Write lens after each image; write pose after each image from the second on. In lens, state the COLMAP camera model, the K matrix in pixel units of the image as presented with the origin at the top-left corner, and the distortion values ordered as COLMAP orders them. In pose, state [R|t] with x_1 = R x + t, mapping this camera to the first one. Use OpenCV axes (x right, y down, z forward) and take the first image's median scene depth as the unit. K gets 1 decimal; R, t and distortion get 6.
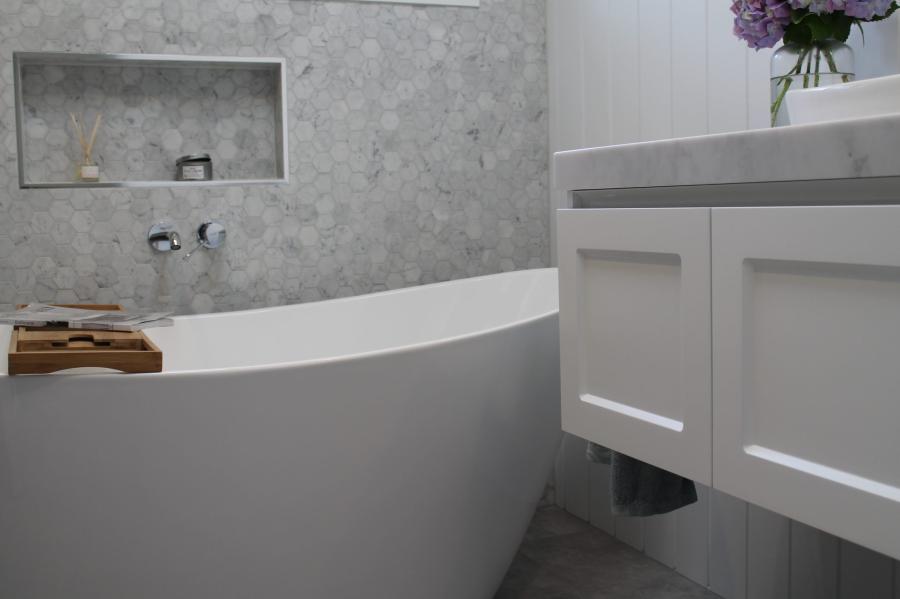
lens RADIAL K [[1049.5, 0, 447.1], [0, 1049.5, 298.5], [0, 0, 1]] dist [-0.117534, 0.178614]
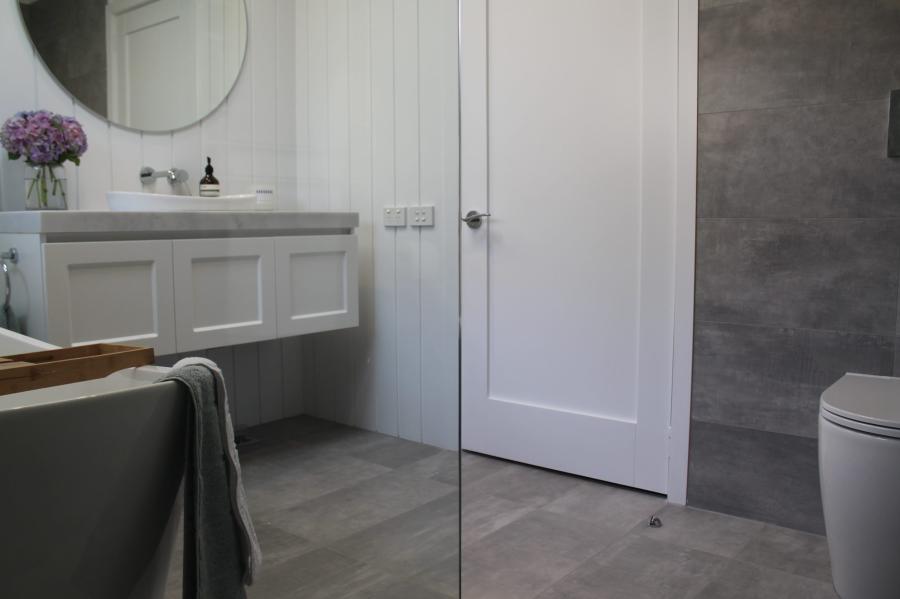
lens RADIAL K [[758.3, 0, 448.0], [0, 758.3, 305.0], [0, 0, 1]] dist [-0.169034, 0.143095]
pose [[-0.478028, -0.066682, 0.875810, -0.841746], [0.093203, 0.987634, 0.126068, -0.049274], [-0.873386, 0.141892, -0.465901, 0.654438]]
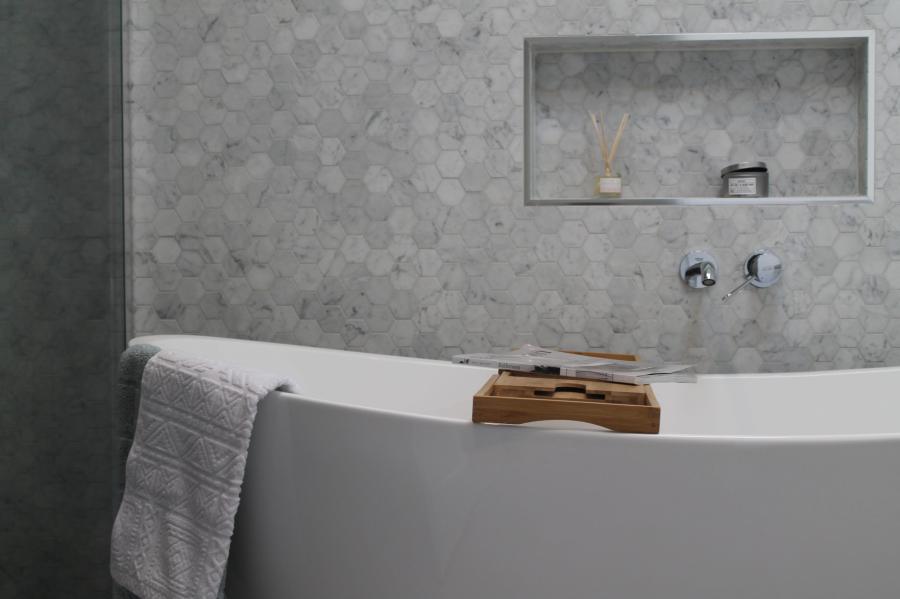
lens RADIAL K [[1413.7, 0, 442.8], [0, 1413.7, 297.4], [0, 0, 1]] dist [-0.038448, 0.152033]
pose [[0.884327, 0.029523, -0.465934, 0.042527], [-0.055709, 0.997541, -0.042525, 0.014466], [0.463533, 0.063563, 0.883797, -0.001604]]
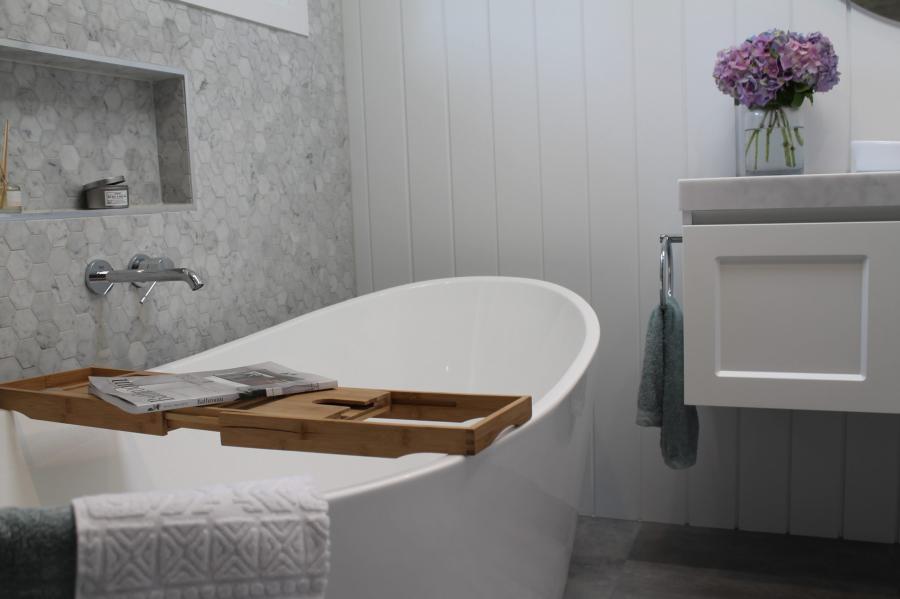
lens RADIAL K [[864.4, 0, 449.3], [0, 864.4, 299.9], [0, 0, 1]] dist [-0.151322, 0.163437]
pose [[0.697415, -0.093687, 0.710518, -0.529694], [0.089012, 0.995065, 0.043836, -0.044553], [-0.711118, 0.032673, 0.702313, 0.326636]]
